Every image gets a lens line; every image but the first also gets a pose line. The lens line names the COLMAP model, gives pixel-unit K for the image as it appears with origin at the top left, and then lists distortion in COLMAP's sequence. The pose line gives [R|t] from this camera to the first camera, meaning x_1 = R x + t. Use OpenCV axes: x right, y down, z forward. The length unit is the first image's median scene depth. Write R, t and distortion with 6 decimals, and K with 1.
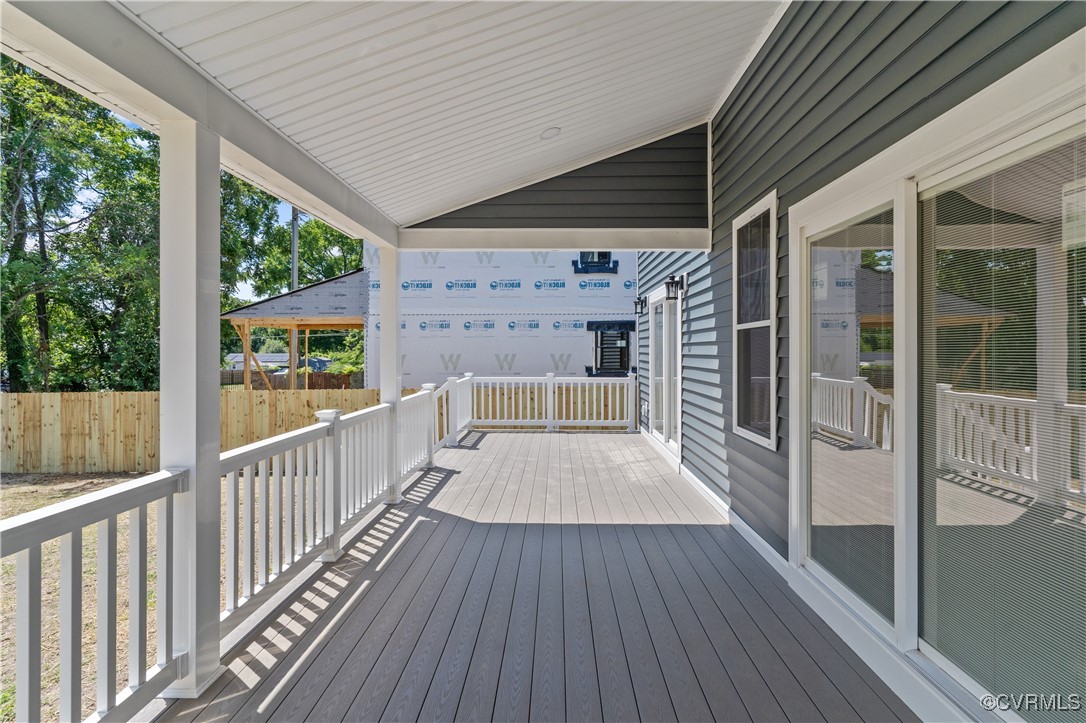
lens RADIAL K [[517.6, 0, 551.4], [0, 517.6, 353.1], [0, 0, 1]] dist [0.004977, 0.001026]
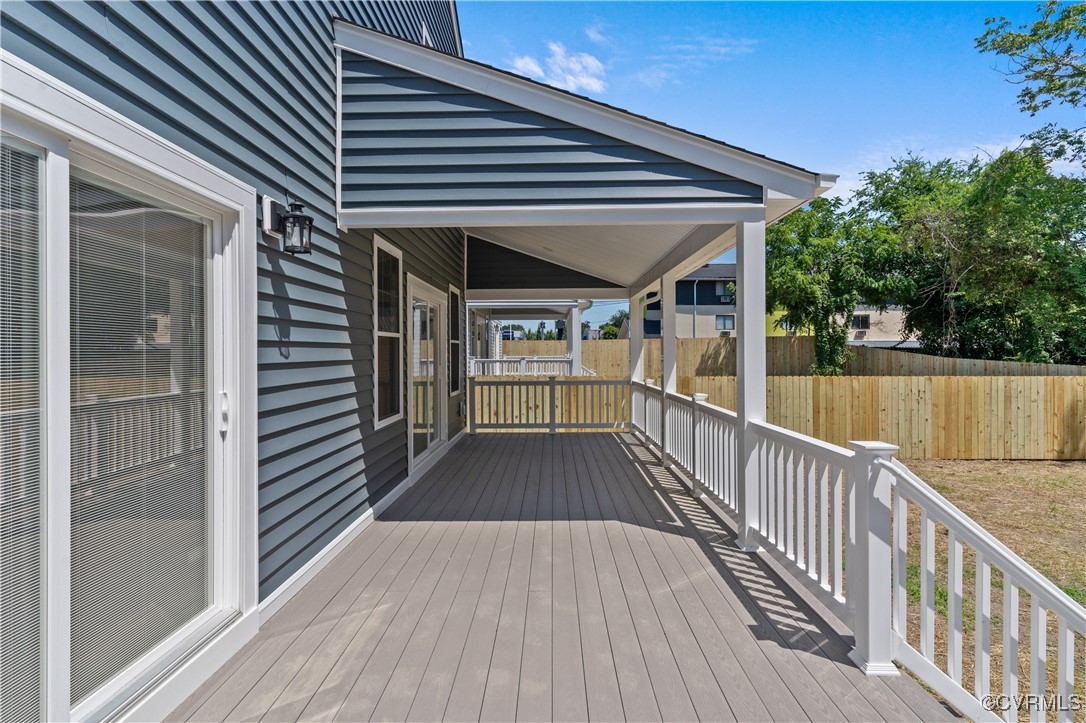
lens RADIAL K [[517.6, 0, 543.2], [0, 517.6, 352.0], [0, 0, 1]] dist [0.004977, 0.001026]
pose [[-0.999960, 0.006833, 0.005773, -0.004905], [0.006862, 0.999964, 0.004977, -0.012392], [-0.005739, 0.005016, -0.999971, 2.010520]]
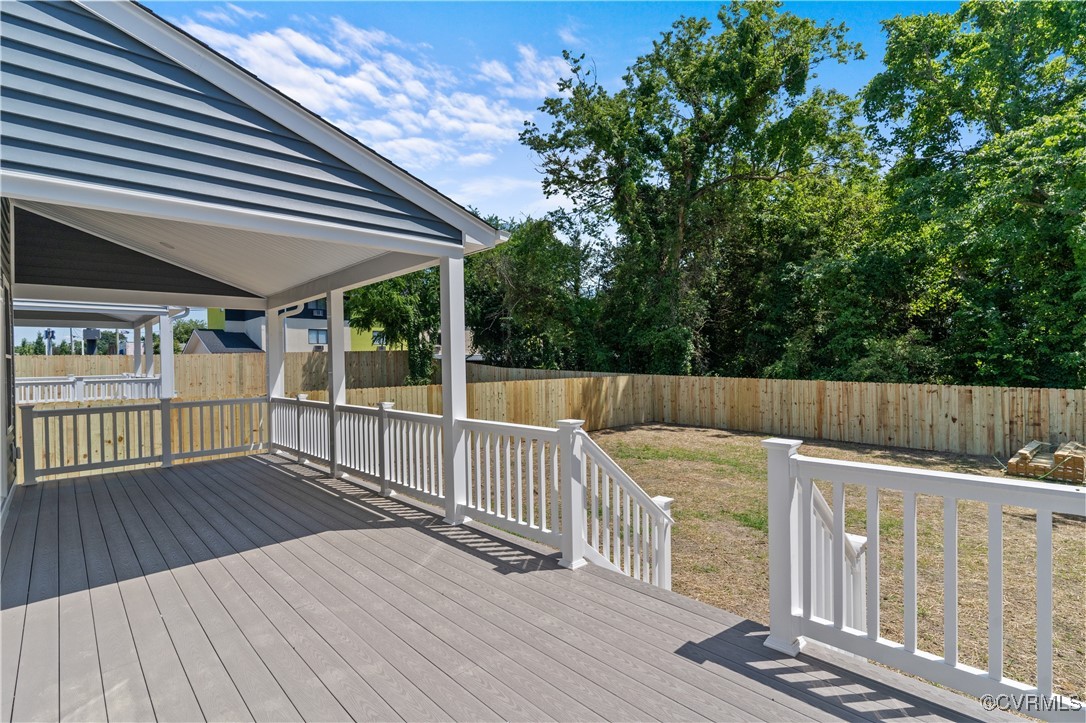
lens RADIAL K [[517.6, 0, 538.0], [0, 517.6, 365.6], [0, 0, 1]] dist [0.004977, 0.001026]
pose [[-0.725936, 0.022908, -0.687380, 0.262620], [0.018580, 0.999734, 0.013694, -0.012751], [0.687511, -0.002830, -0.726169, 2.036677]]
